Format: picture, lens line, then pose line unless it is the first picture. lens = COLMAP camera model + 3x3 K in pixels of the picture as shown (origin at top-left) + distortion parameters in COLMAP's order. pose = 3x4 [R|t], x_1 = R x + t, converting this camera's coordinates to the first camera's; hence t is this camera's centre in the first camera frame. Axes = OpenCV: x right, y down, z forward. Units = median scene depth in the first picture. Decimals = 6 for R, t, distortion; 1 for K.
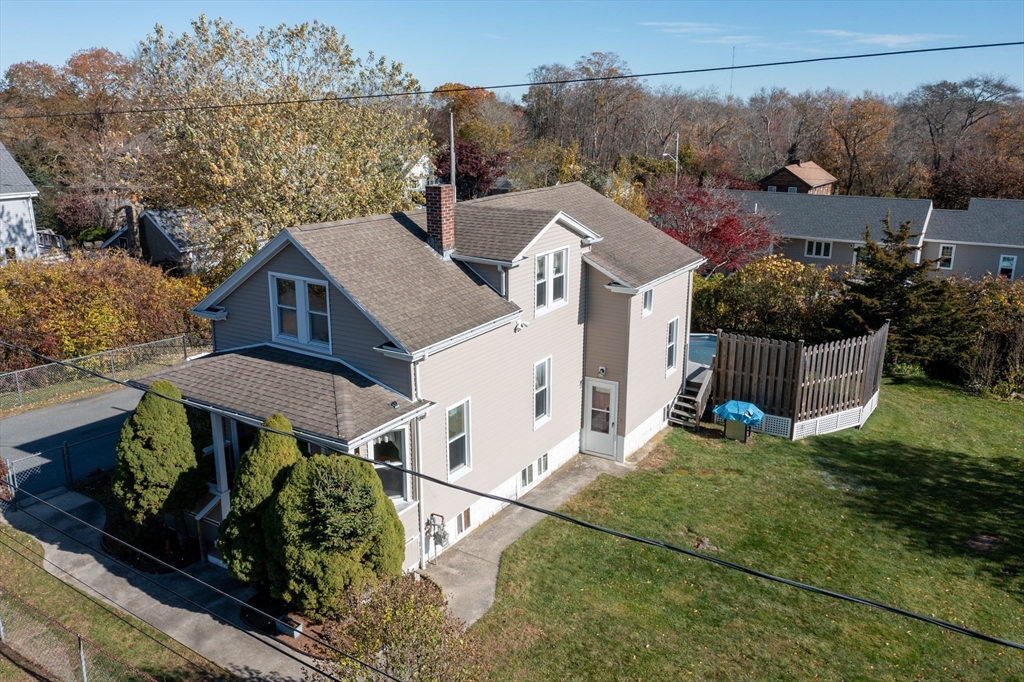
lens RADIAL K [[811.2, 0, 512.0], [0, 811.2, 341.0], [0, 0, 1]] dist [-0.018464, 0.049848]
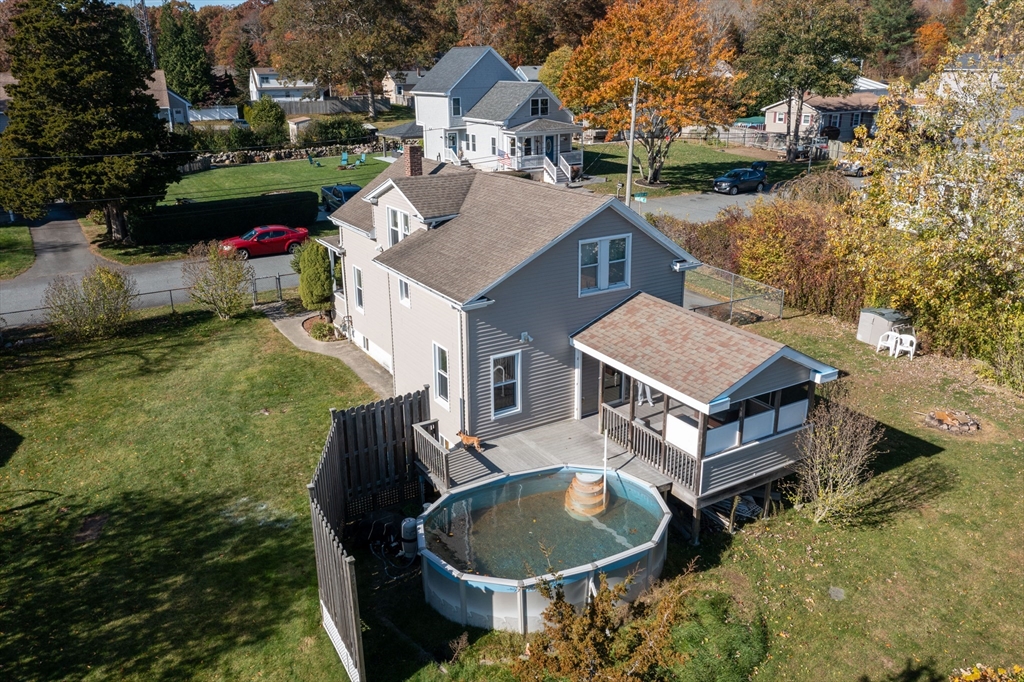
lens RADIAL K [[811.2, 0, 512.0], [0, 811.2, 341.0], [0, 0, 1]] dist [-0.018464, 0.049848]
pose [[-0.448538, 0.303231, -0.840752, 1.329620], [-0.226949, 0.871214, 0.435294, -0.636757], [0.864470, 0.386054, -0.321954, 1.985233]]
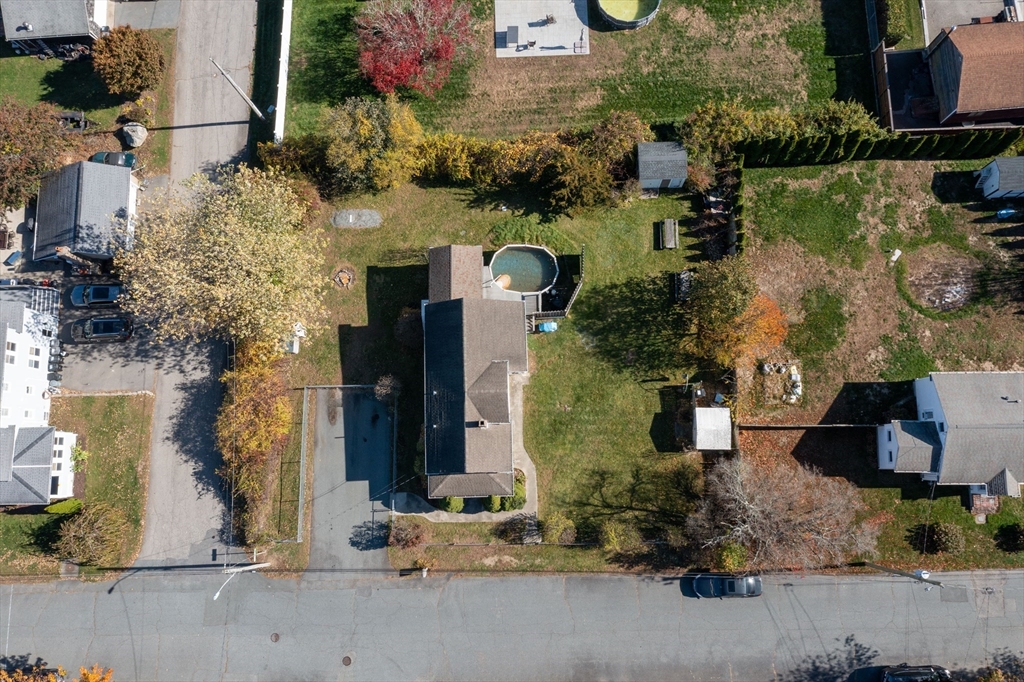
lens RADIAL K [[811.2, 0, 512.0], [0, 811.2, 341.0], [0, 0, 1]] dist [-0.018464, 0.049848]
pose [[0.833681, -0.551177, 0.034335, 0.086078], [0.203371, 0.364223, 0.908835, -3.544247], [-0.513435, -0.750696, 0.415740, -0.165750]]
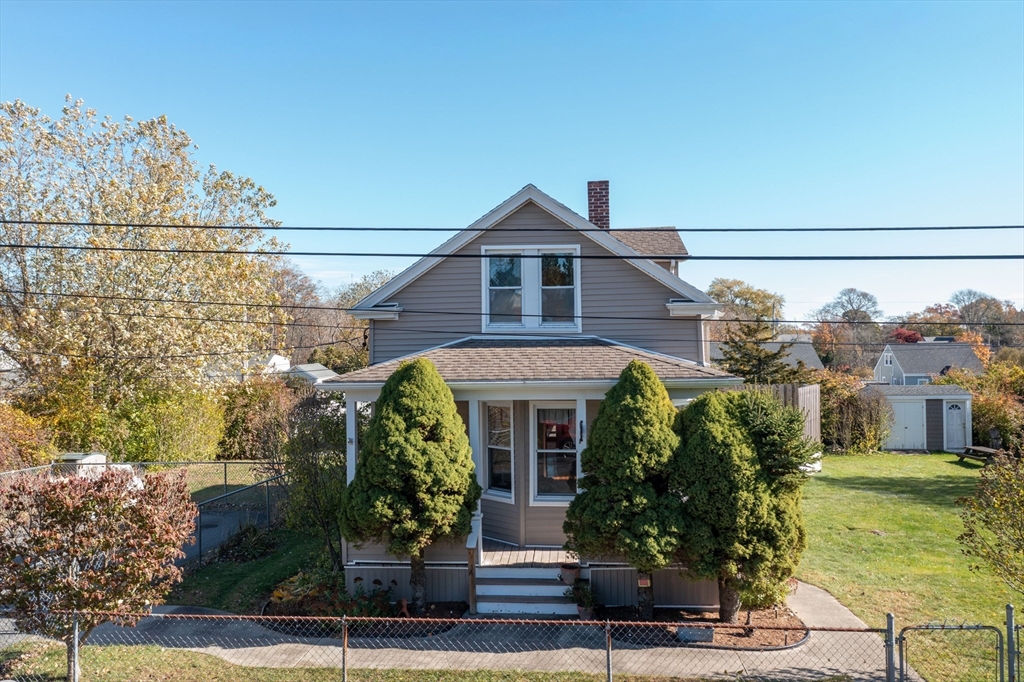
lens RADIAL K [[811.2, 0, 512.0], [0, 811.2, 341.0], [0, 0, 1]] dist [-0.018464, 0.049848]
pose [[0.891382, -0.018289, 0.452884, -0.682888], [0.141433, 0.960518, -0.239585, 0.221842], [-0.430622, 0.277614, 0.858775, 0.310527]]
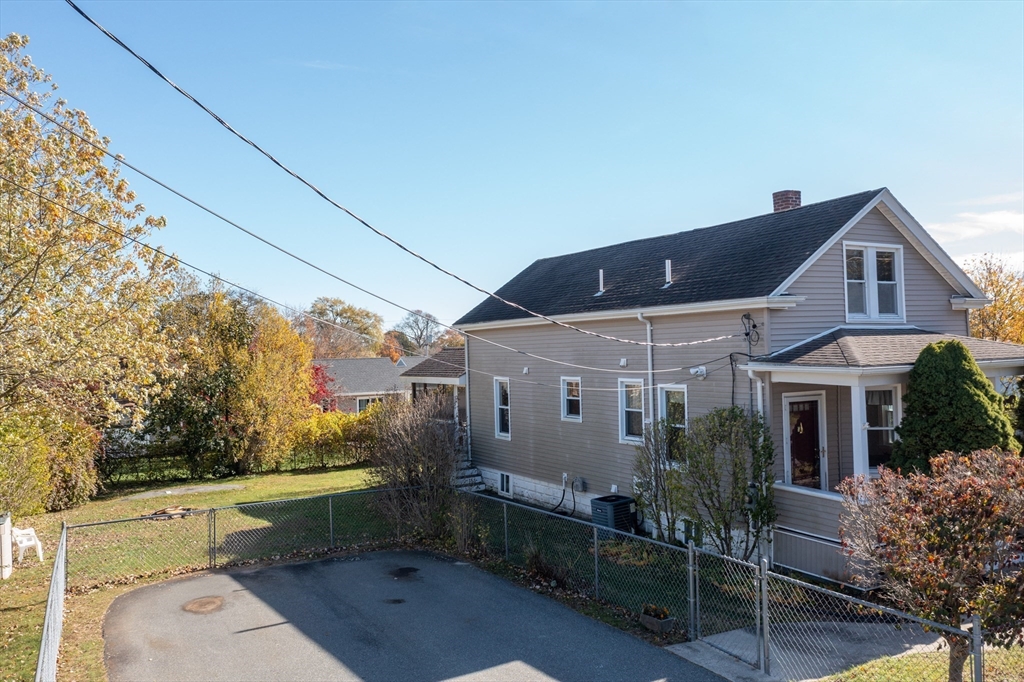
lens RADIAL K [[811.2, 0, 512.0], [0, 811.2, 341.0], [0, 0, 1]] dist [-0.018464, 0.049848]
pose [[0.487398, -0.006814, 0.873153, -1.305021], [0.266664, 0.953359, -0.141413, 0.049077], [-0.831465, 0.301763, 0.466482, 0.963363]]
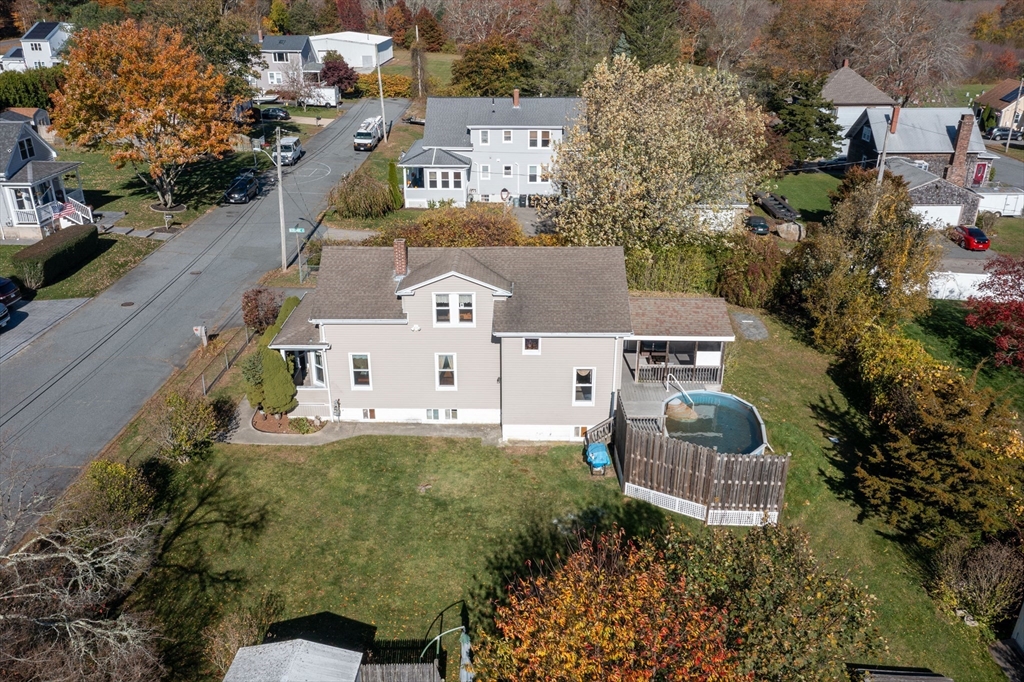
lens RADIAL K [[811.2, 0, 512.0], [0, 811.2, 341.0], [0, 0, 1]] dist [-0.018464, 0.049848]
pose [[0.519570, 0.347387, -0.780621, 1.711789], [-0.231847, 0.936661, 0.262513, -0.573298], [0.822371, 0.044591, 0.567202, 0.212224]]
